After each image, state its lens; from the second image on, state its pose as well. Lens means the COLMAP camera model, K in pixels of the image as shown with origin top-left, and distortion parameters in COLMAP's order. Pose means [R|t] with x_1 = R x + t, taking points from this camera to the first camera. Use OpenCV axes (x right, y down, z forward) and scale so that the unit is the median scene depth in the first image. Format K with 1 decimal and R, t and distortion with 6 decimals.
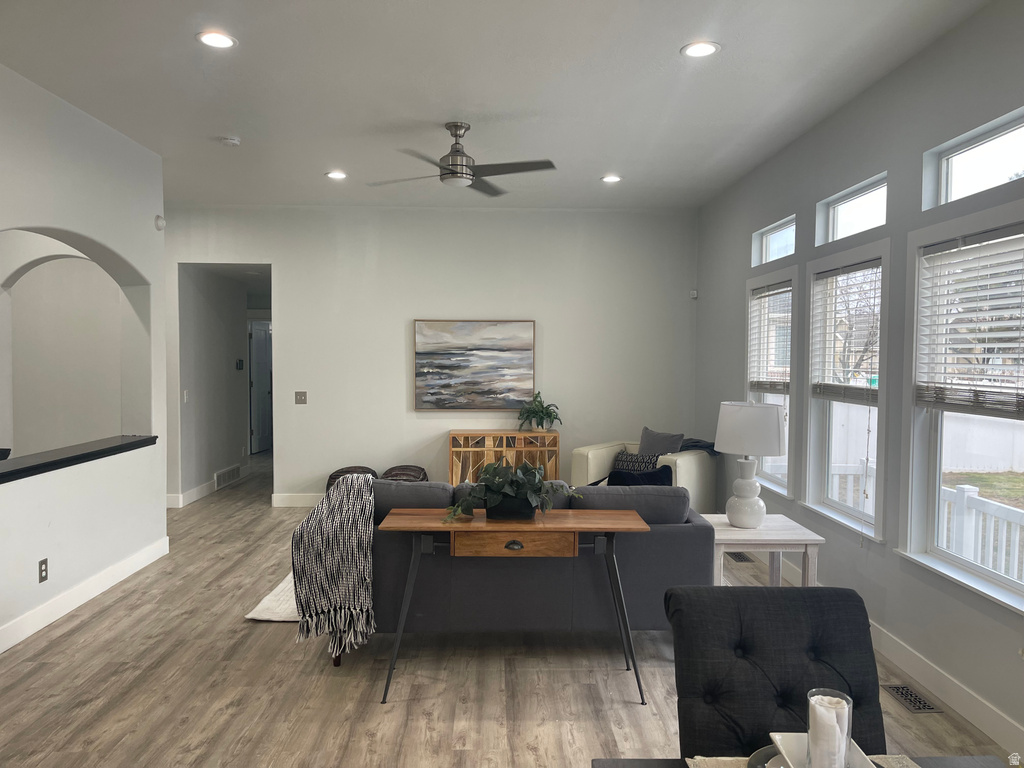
lens RADIAL K [[755.3, 0, 514.2], [0, 755.3, 390.0], [0, 0, 1]] dist [0.115323, -0.137606]
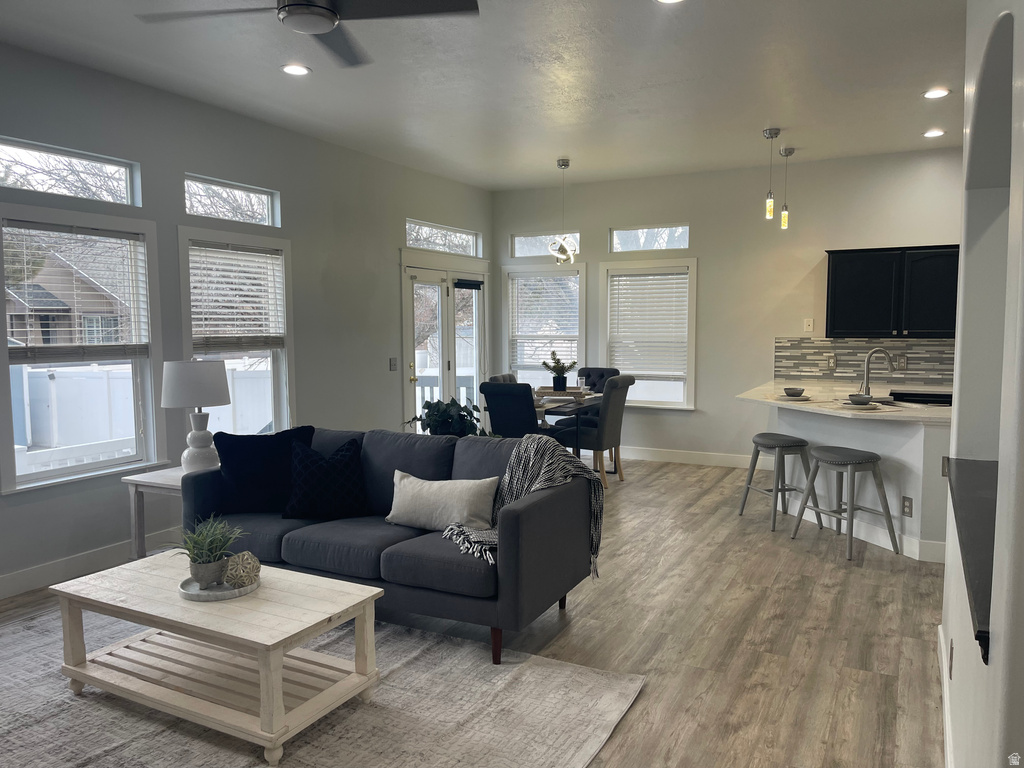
lens RADIAL K [[755.3, 0, 514.2], [0, 755.3, 390.0], [0, 0, 1]] dist [0.115323, -0.137606]
pose [[-0.874731, -0.046442, 0.482378, -0.662139], [0.020623, 0.990928, 0.132801, -0.082230], [-0.484170, 0.126114, -0.865838, 1.890322]]
